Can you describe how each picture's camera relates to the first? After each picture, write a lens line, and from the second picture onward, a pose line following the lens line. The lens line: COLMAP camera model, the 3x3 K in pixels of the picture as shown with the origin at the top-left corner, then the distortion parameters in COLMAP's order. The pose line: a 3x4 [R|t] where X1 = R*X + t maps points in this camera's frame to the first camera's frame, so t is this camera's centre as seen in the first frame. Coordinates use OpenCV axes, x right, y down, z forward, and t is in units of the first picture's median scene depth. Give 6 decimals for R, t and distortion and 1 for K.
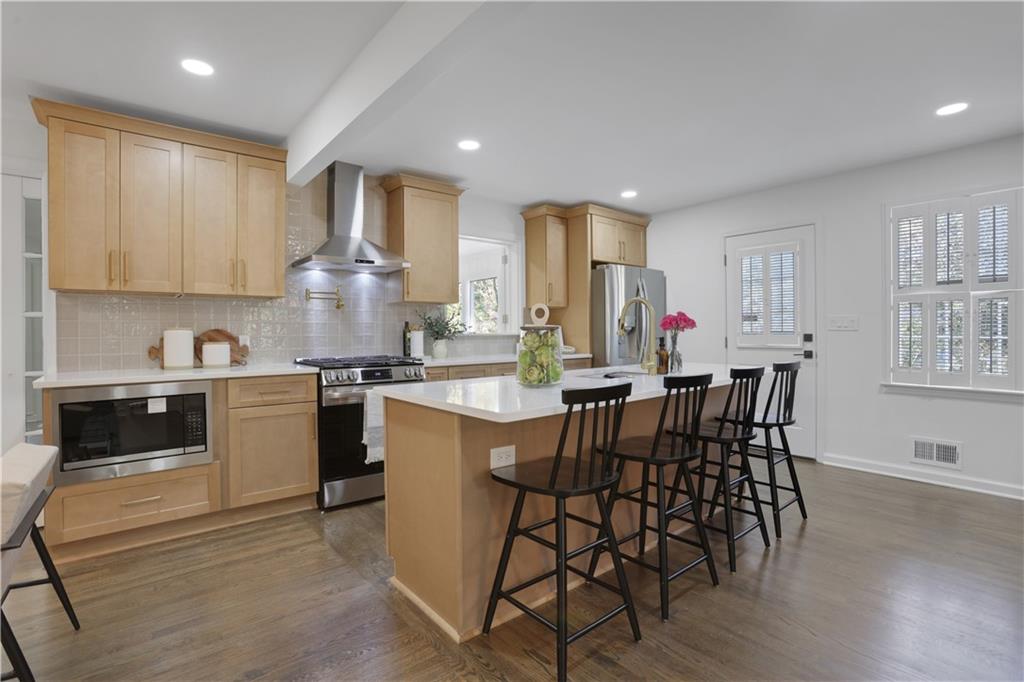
lens RADIAL K [[481.2, 0, 507.7], [0, 481.2, 329.3], [0, 0, 1]] dist [-0.022967, 0.000590]
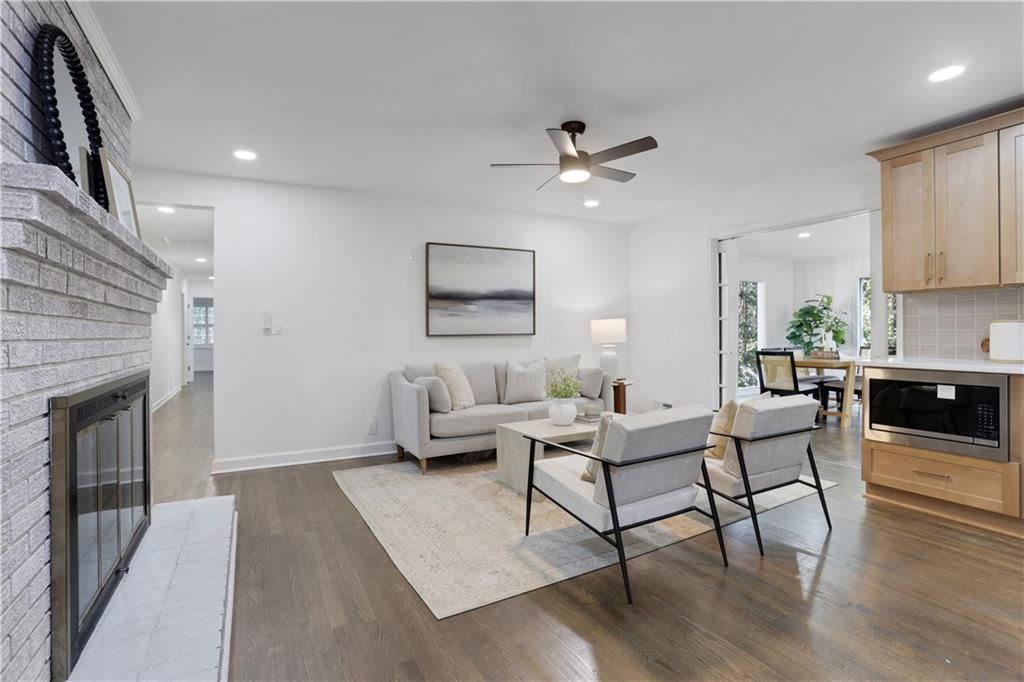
lens RADIAL K [[481.2, 0, 507.7], [0, 481.2, 329.3], [0, 0, 1]] dist [-0.022967, 0.000590]
pose [[-0.199425, 0.004396, -0.979903, 0.514211], [0.009301, 0.999953, 0.002594, 0.004131], [0.979869, -0.008597, -0.199457, 0.227425]]
